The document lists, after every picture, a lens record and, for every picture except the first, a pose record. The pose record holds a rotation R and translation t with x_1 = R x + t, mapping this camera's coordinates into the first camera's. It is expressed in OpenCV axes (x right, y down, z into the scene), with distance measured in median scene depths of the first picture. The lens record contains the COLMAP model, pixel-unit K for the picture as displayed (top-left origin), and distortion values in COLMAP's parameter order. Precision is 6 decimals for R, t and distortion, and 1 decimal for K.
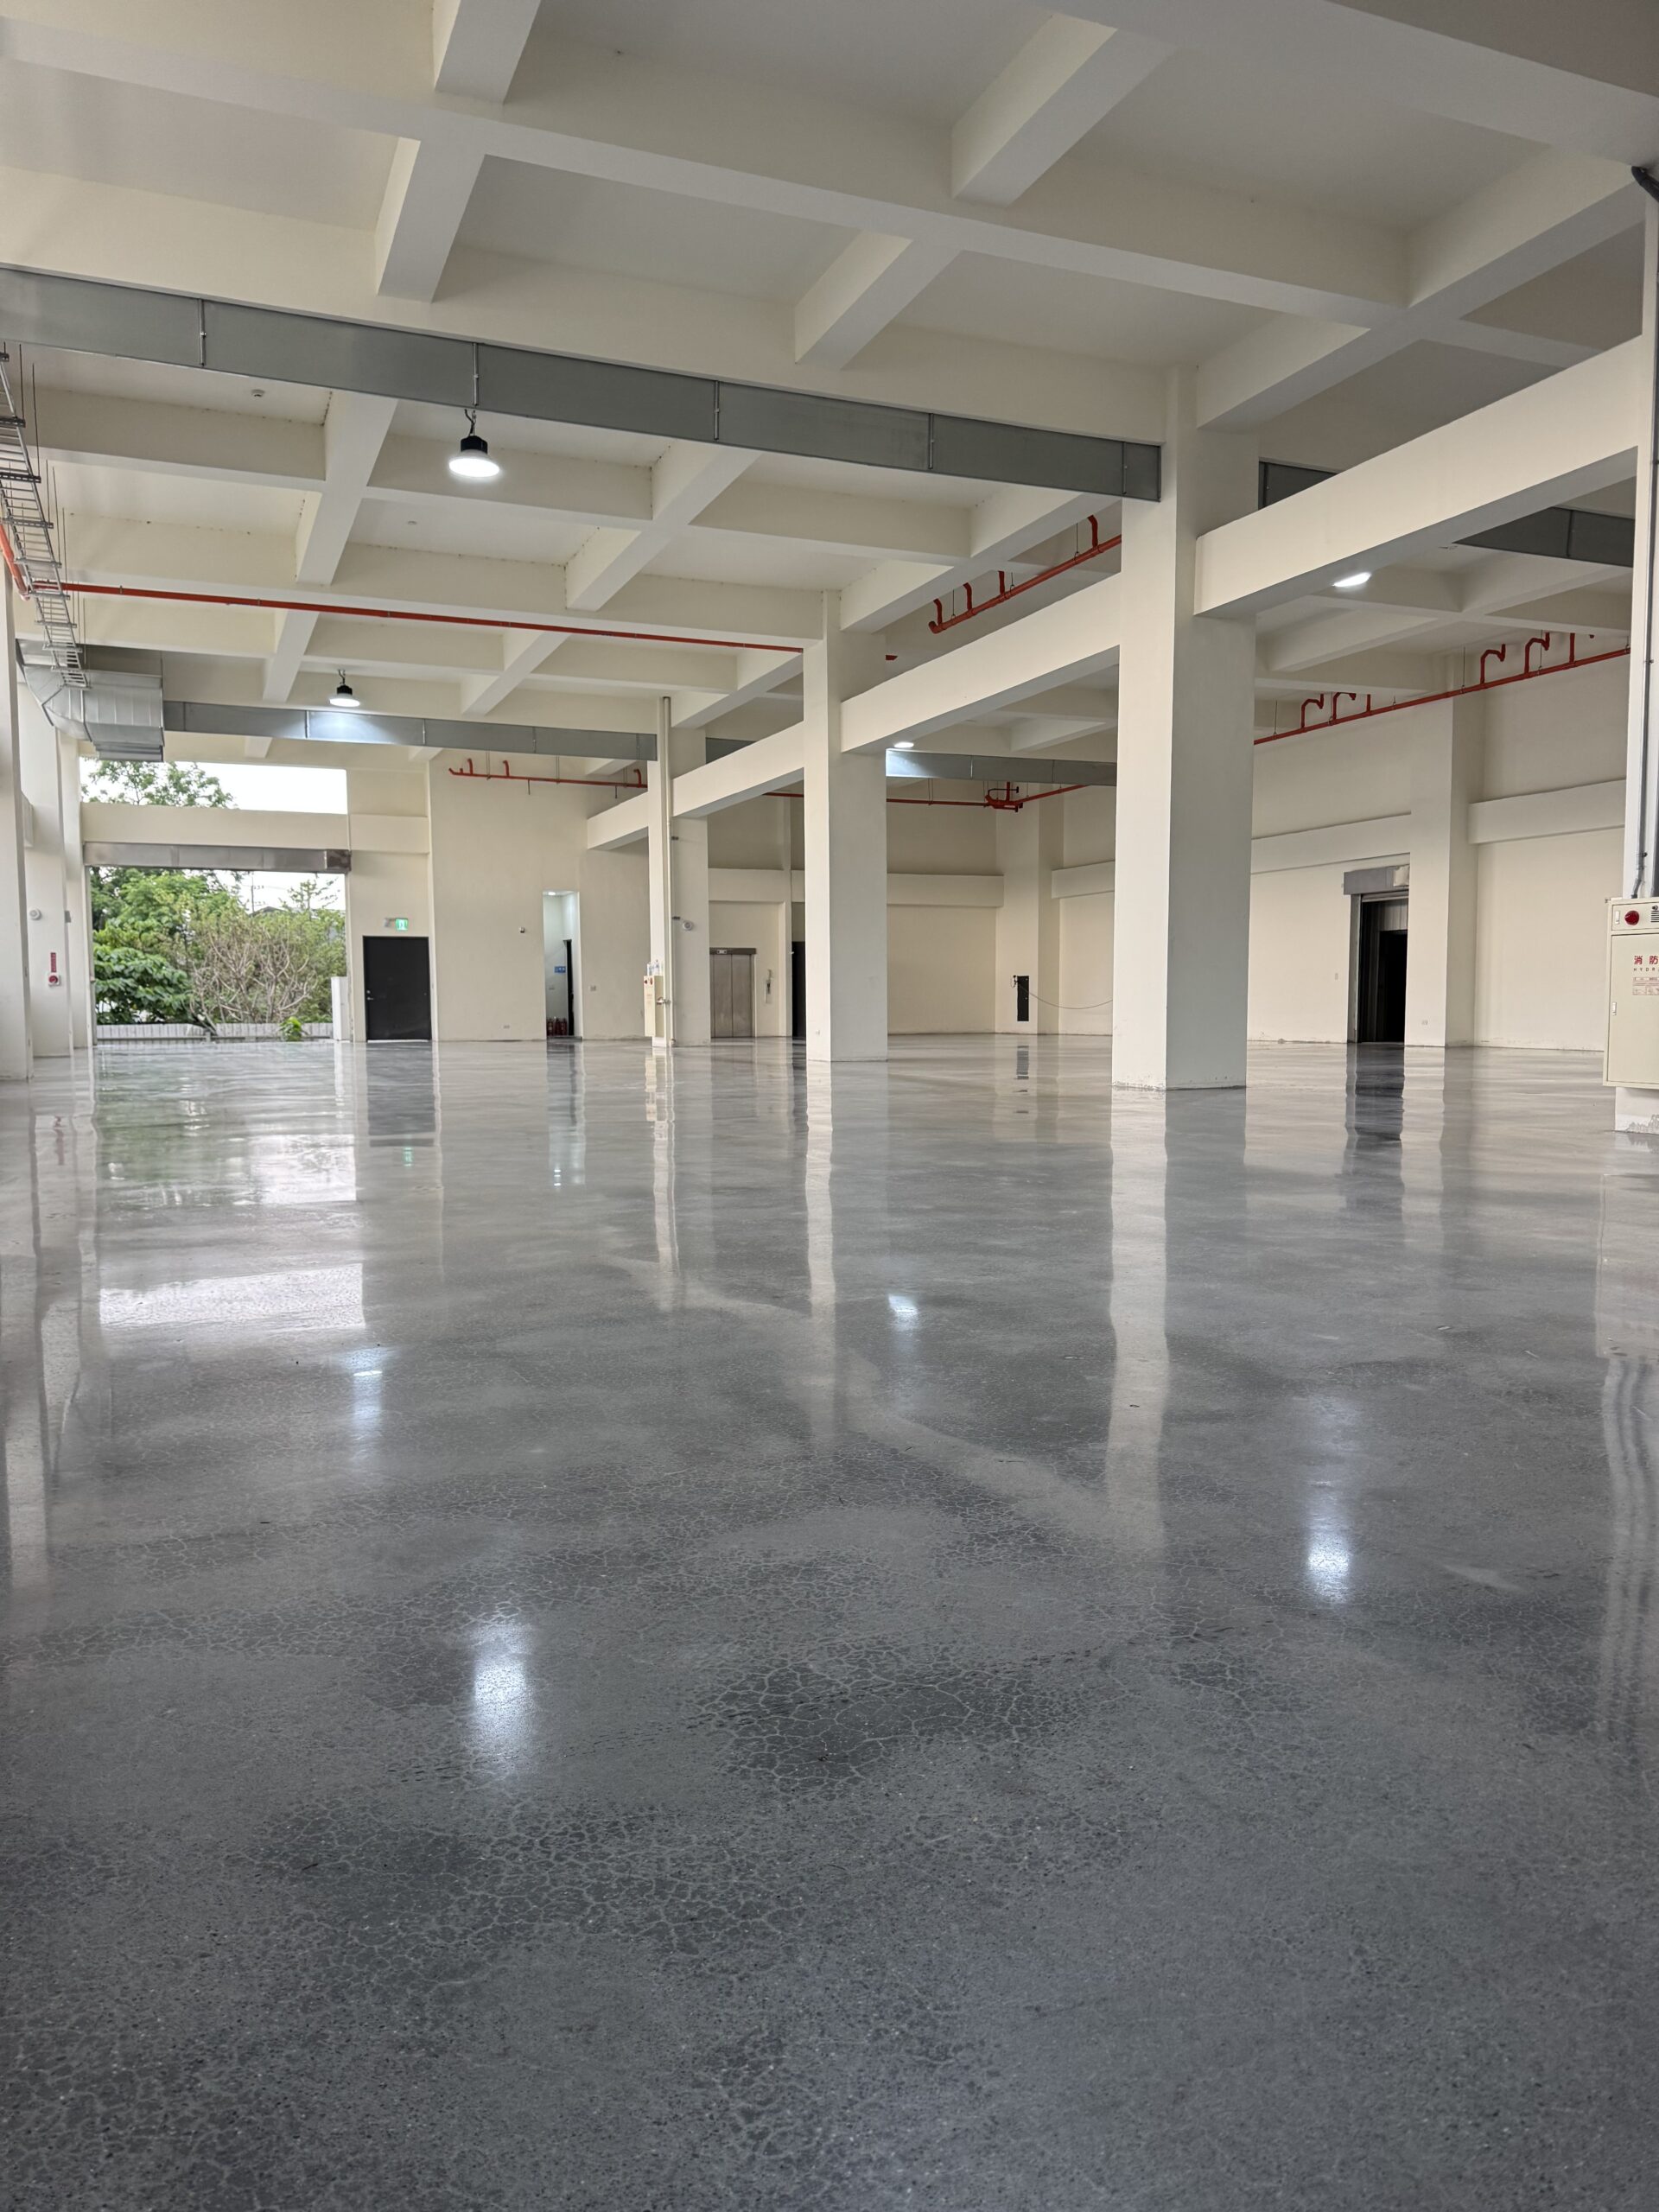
lens RADIAL K [[1550.7, 0, 837.4], [0, 1550.7, 1111.4], [0, 0, 1]] dist [0.117577, -0.169268]
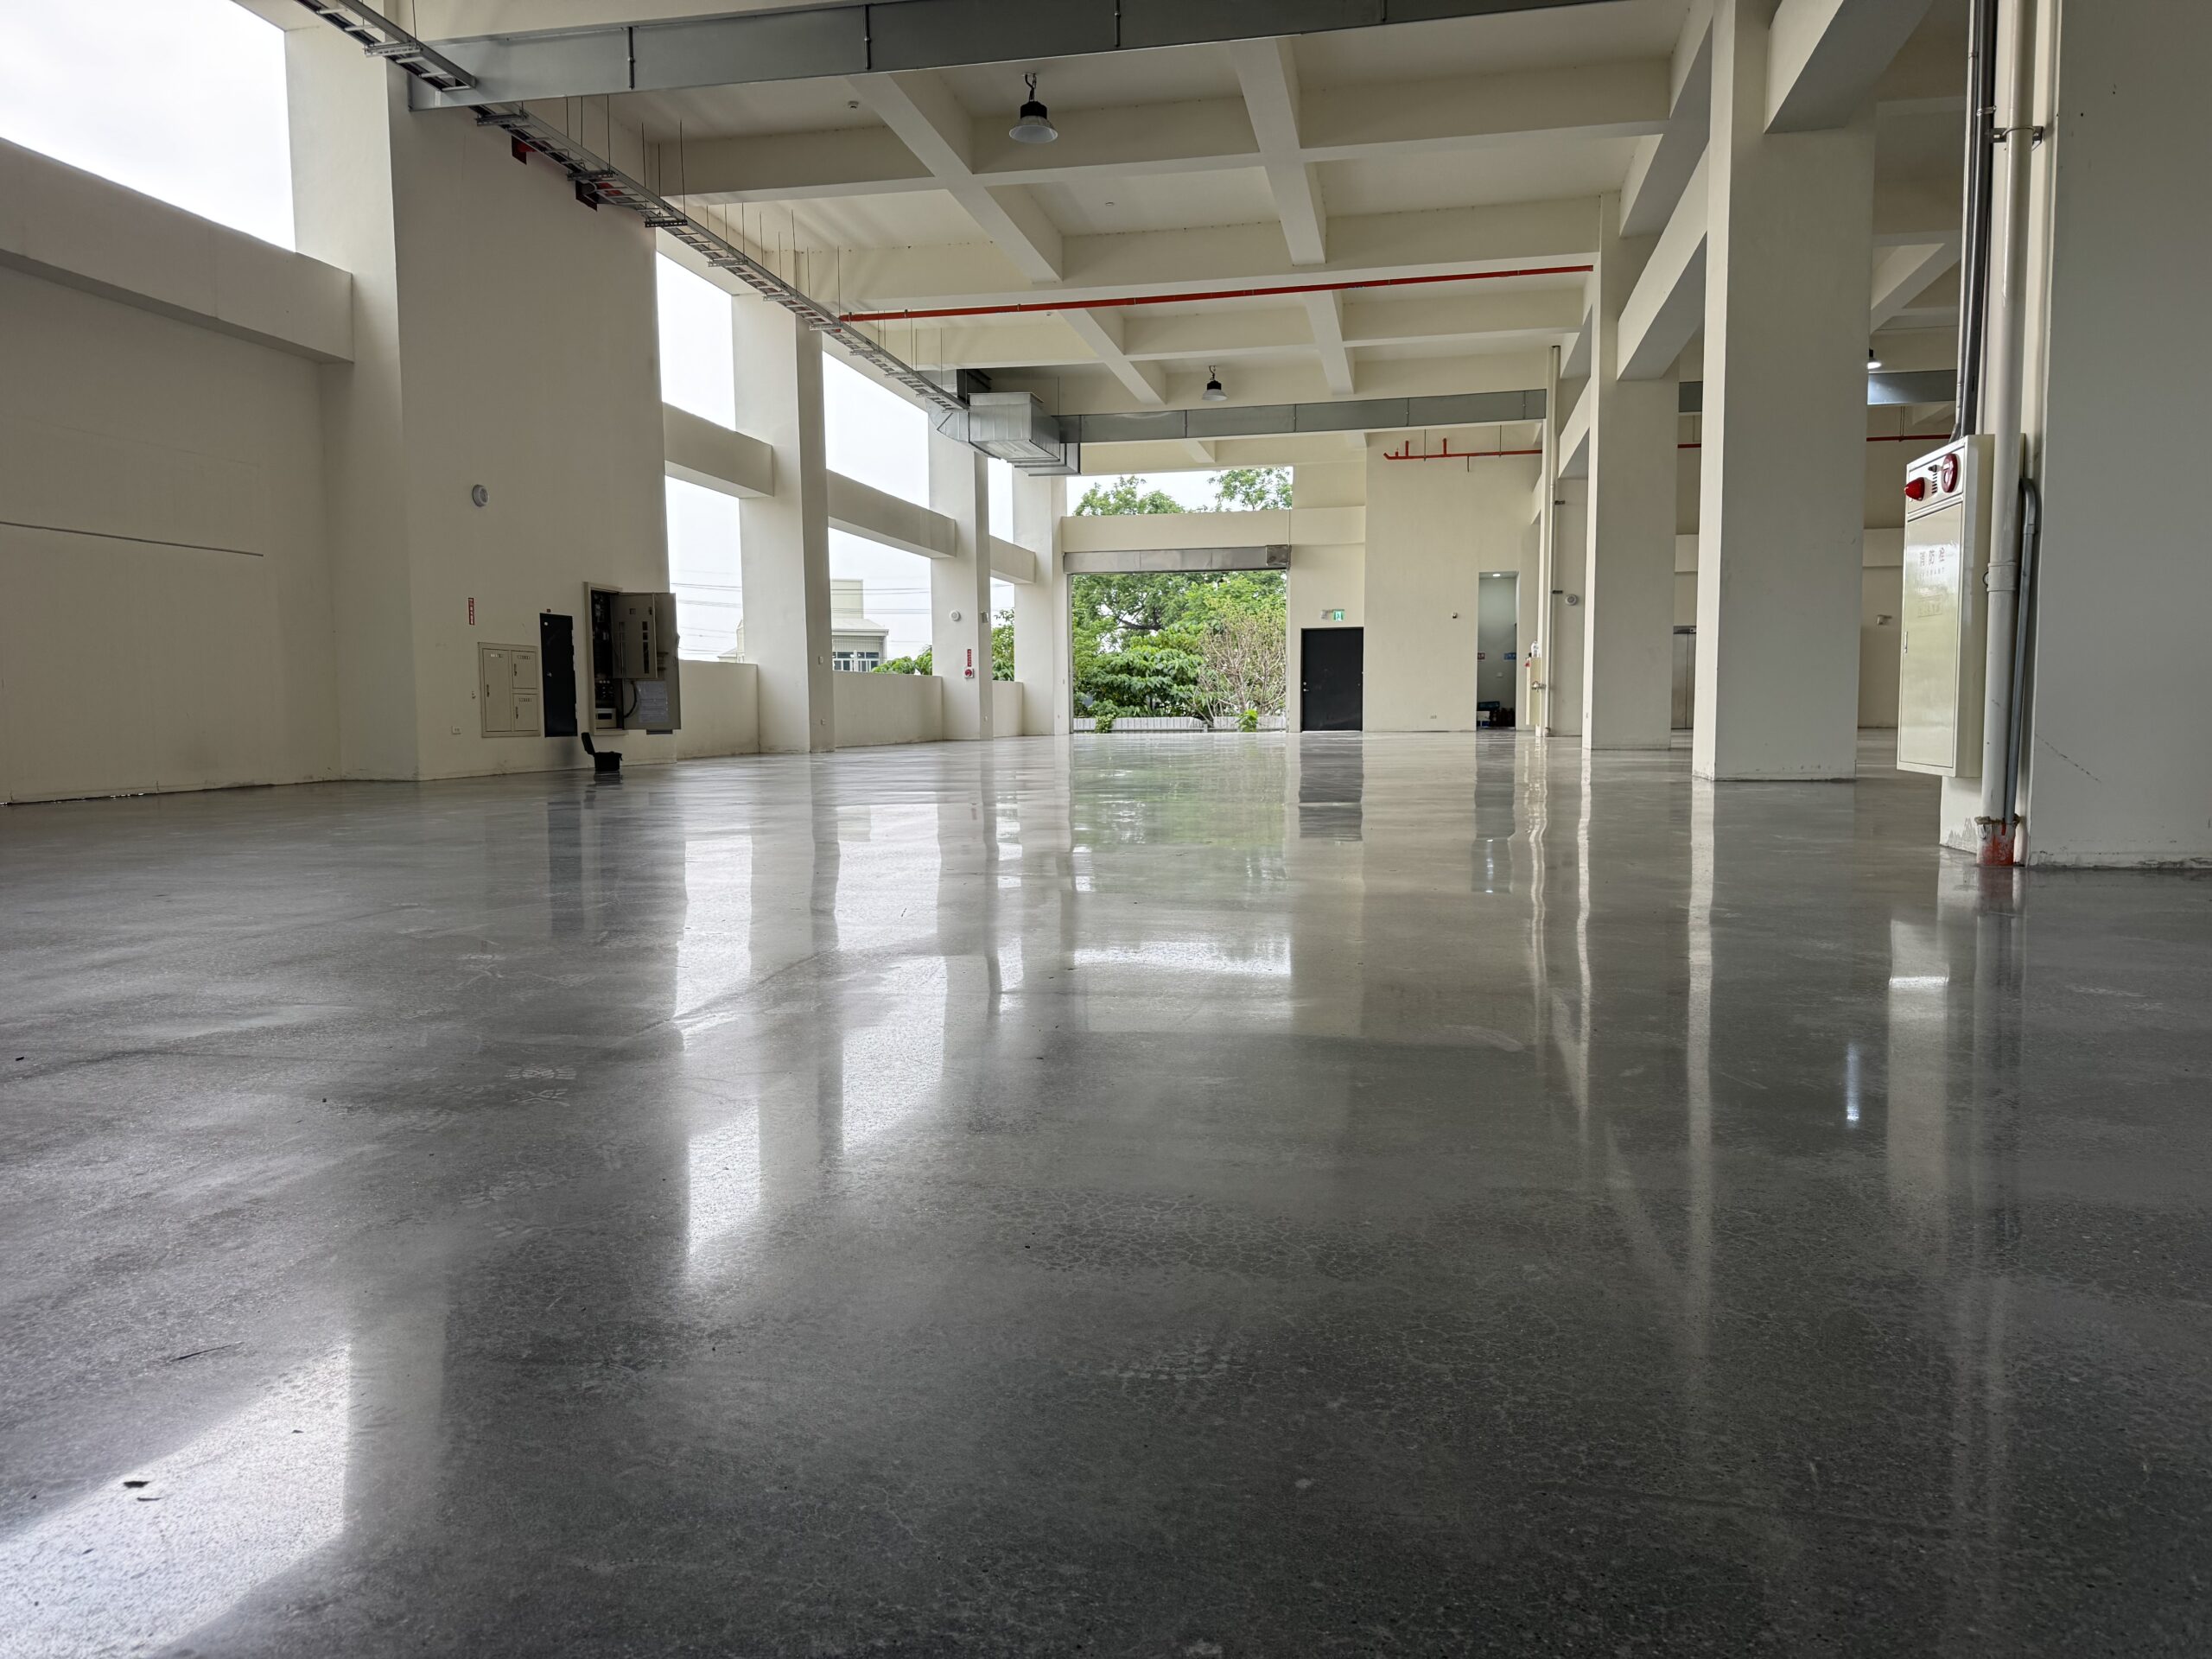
lens RADIAL K [[1550.7, 0, 1120.0], [0, 1550.7, 822.4], [0, 0, 1]] dist [0.117577, -0.169268]
pose [[0.830628, 0.038784, -0.555476, 0.365695], [-0.035561, 0.999230, 0.016592, 0.003404], [0.555691, 0.005972, 0.831367, 0.210851]]
